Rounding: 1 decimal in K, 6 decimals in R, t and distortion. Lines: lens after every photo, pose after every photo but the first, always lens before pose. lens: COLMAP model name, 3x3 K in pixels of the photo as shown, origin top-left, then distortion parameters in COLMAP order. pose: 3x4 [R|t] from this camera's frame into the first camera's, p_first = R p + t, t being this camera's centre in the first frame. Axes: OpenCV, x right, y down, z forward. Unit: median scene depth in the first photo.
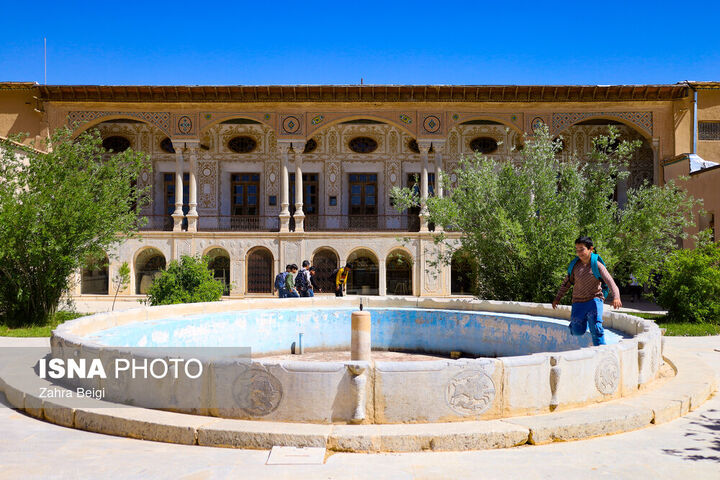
lens RADIAL K [[1930.5, 0, 360.0], [0, 1930.5, 240.0], [0, 0, 1]] dist [-0.089192, -0.427376]
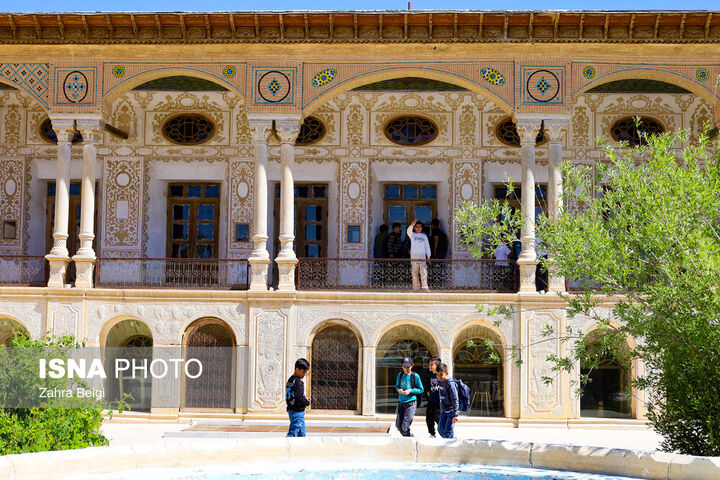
lens RADIAL K [[1930.5, 0, 360.0], [0, 1930.5, 240.0], [0, 0, 1]] dist [-0.089192, -0.427376]
pose [[0.999564, 0.009468, -0.027953, 0.002774], [-0.010396, 0.999394, -0.033223, -0.000761], [0.027621, 0.033499, 0.999057, 0.476285]]
